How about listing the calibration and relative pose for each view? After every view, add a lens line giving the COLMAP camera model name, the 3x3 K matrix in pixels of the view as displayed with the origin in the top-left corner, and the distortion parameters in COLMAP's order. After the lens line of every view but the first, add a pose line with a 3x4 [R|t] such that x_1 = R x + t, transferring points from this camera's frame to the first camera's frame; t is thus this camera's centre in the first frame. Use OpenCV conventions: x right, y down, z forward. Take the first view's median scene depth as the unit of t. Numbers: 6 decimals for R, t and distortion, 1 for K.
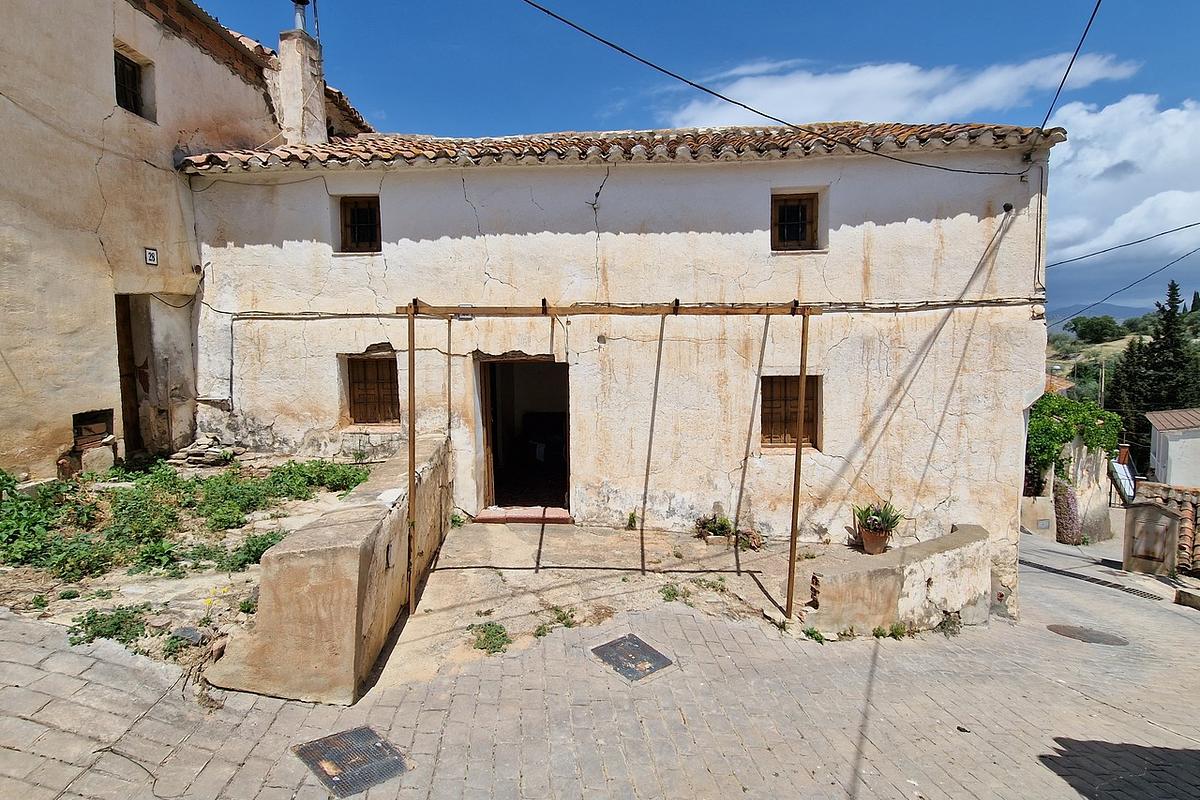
lens RADIAL K [[598.2, 0, 595.6], [0, 598.2, 390.9], [0, 0, 1]] dist [0.005043, -0.003613]
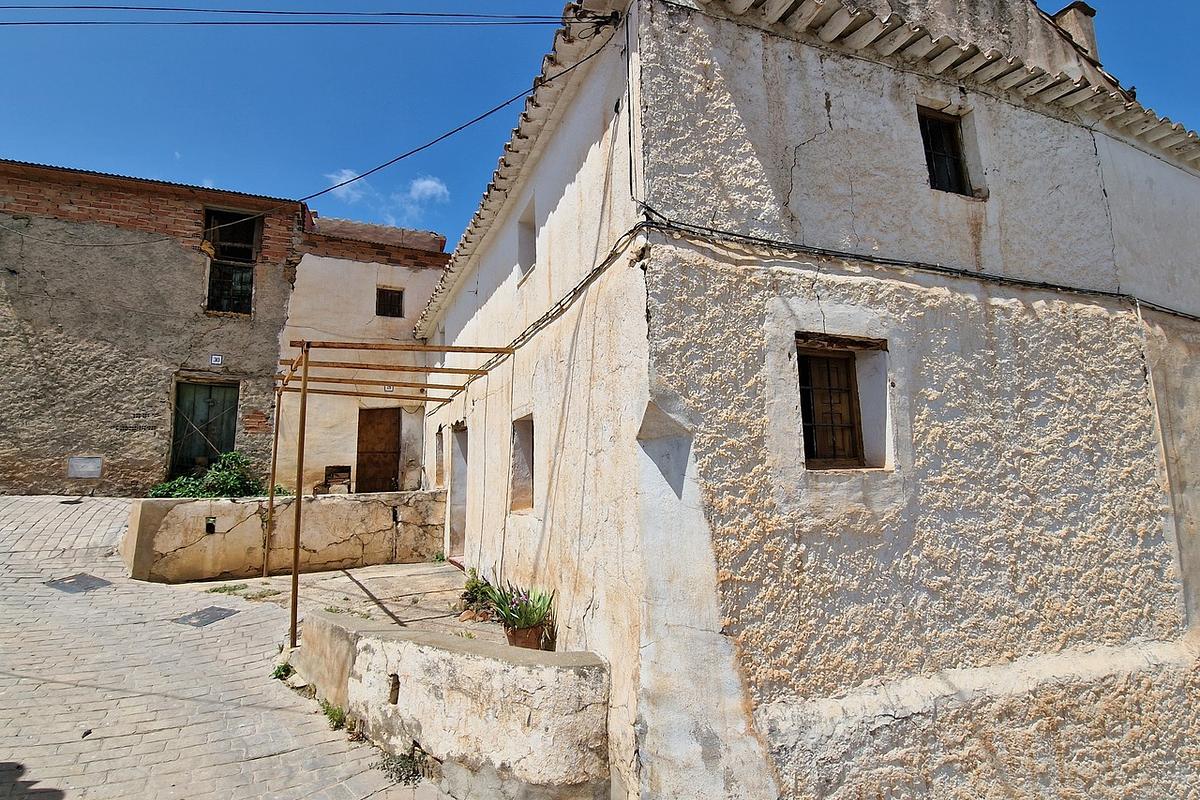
lens RADIAL K [[598.2, 0, 595.6], [0, 598.2, 390.9], [0, 0, 1]] dist [0.005043, -0.003613]
pose [[0.445930, -0.137674, -0.884416, 1.113067], [-0.057412, 0.981665, -0.181760, 0.083796], [0.893225, 0.131829, 0.429850, 0.721104]]
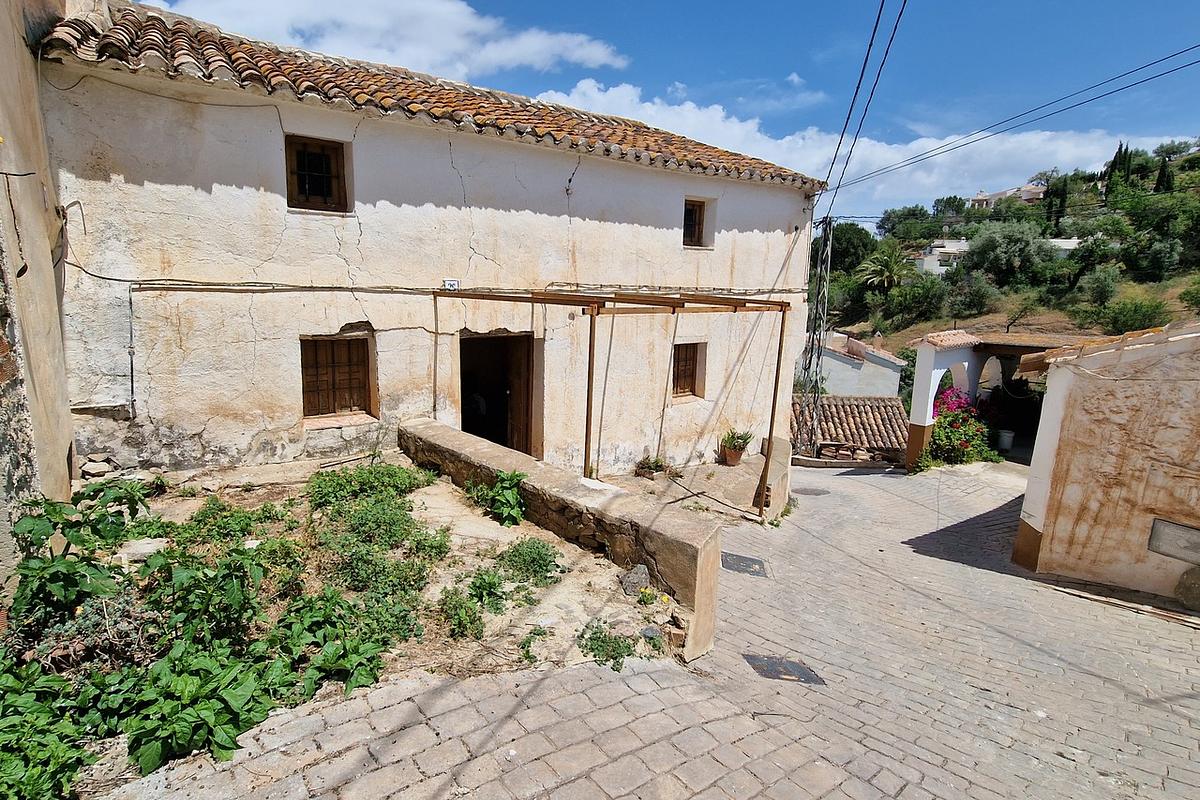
lens RADIAL K [[600.6, 0, 598.6], [0, 600.6, 389.0], [0, 0, 1]] dist [0.007057, -0.000620]
pose [[0.770733, -0.085683, 0.631371, -0.662998], [0.013670, 0.992912, 0.118061, -0.083256], [-0.637012, -0.082363, 0.766441, 0.111140]]
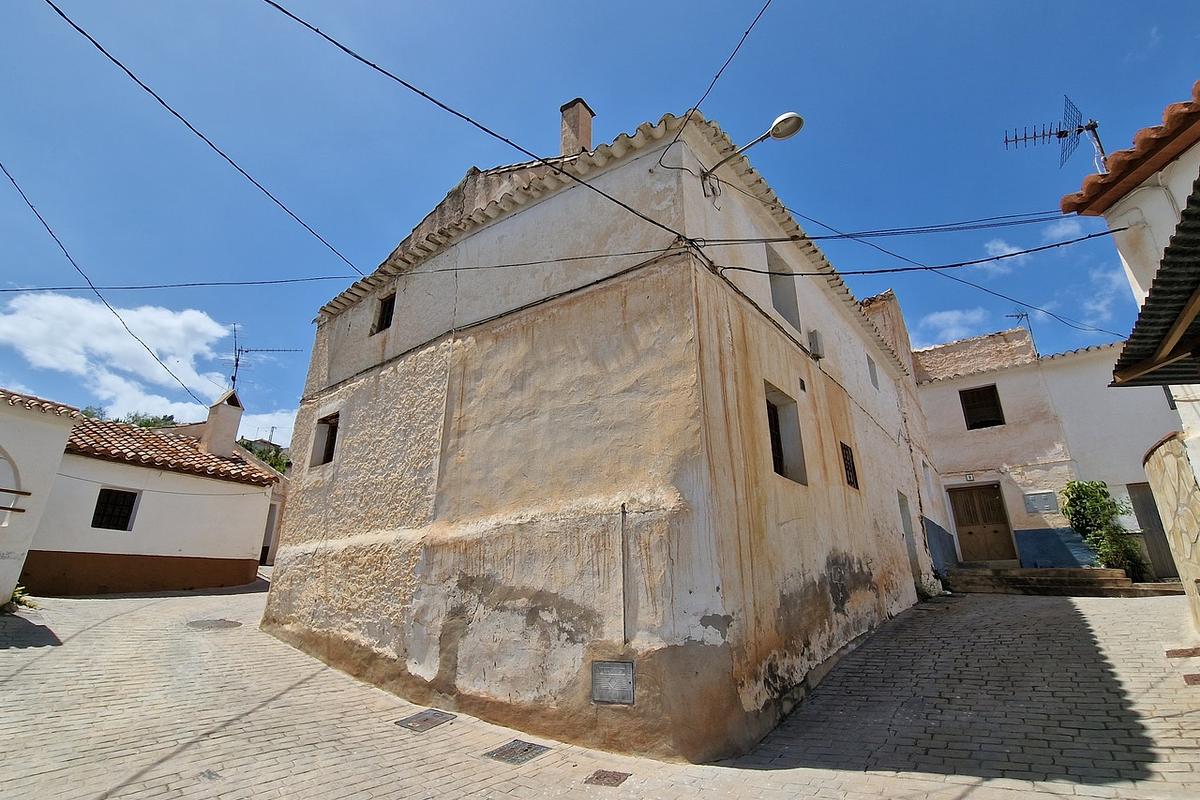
lens RADIAL K [[598.2, 0, 595.6], [0, 598.2, 390.9], [0, 0, 1]] dist [0.005043, -0.003613]
pose [[-0.562907, -0.298611, -0.770693, 1.499157], [-0.064991, 0.945559, -0.318895, 0.281730], [0.823961, -0.129420, -0.551668, 2.460465]]
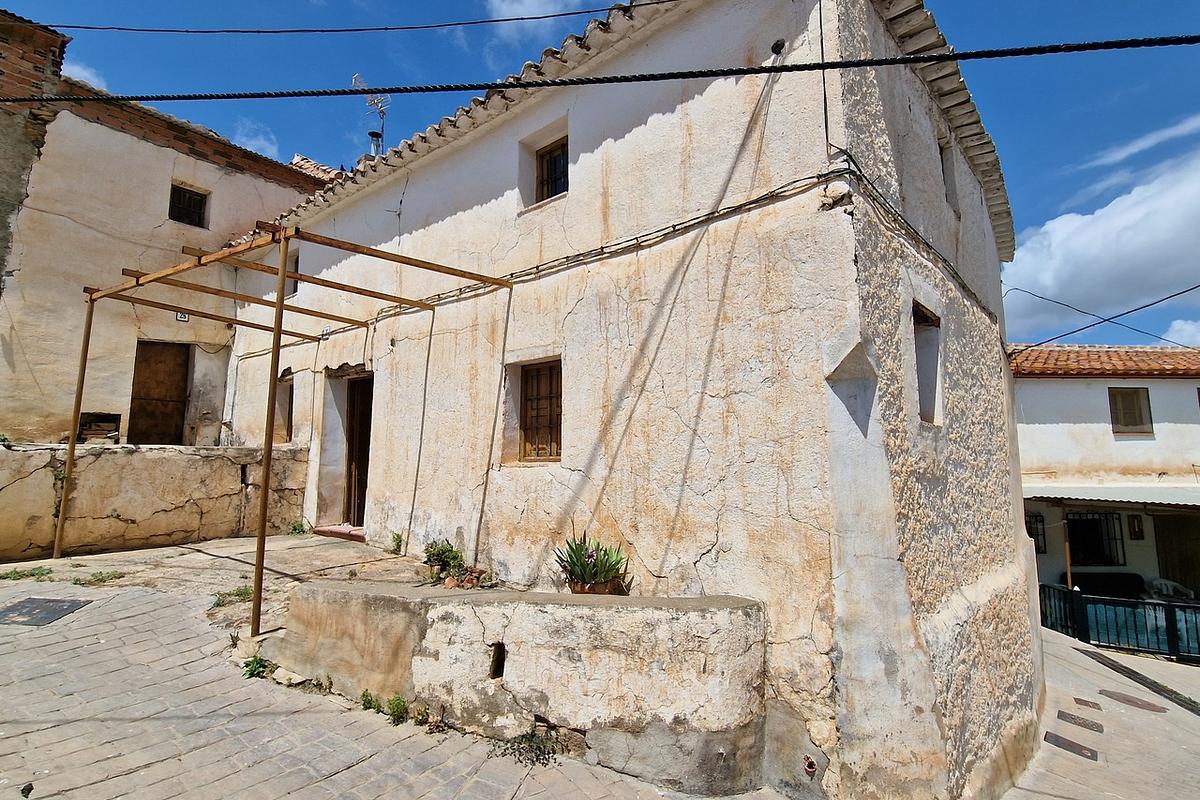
lens RADIAL K [[598.2, 0, 595.6], [0, 598.2, 390.9], [0, 0, 1]] dist [0.005043, -0.003613]
pose [[0.802046, -0.061118, -0.594127, 0.831443], [-0.060583, 0.981295, -0.182731, 0.144432], [0.594182, 0.182553, 0.783340, 0.461782]]
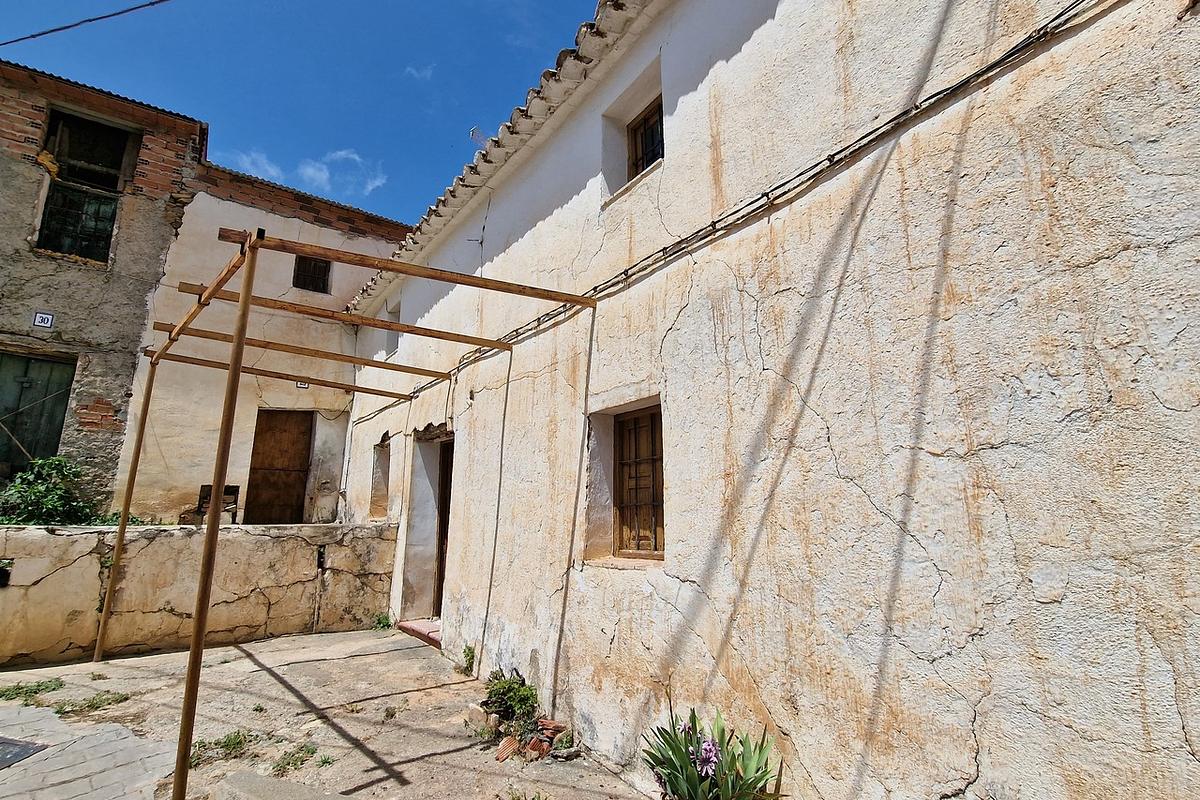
lens RADIAL K [[598.2, 0, 595.6], [0, 598.2, 390.9], [0, 0, 1]] dist [0.005043, -0.003613]
pose [[0.614094, -0.156704, -0.773519, 0.705547], [-0.078146, 0.963201, -0.257171, 0.094651], [0.785354, 0.218375, 0.579251, 0.680205]]
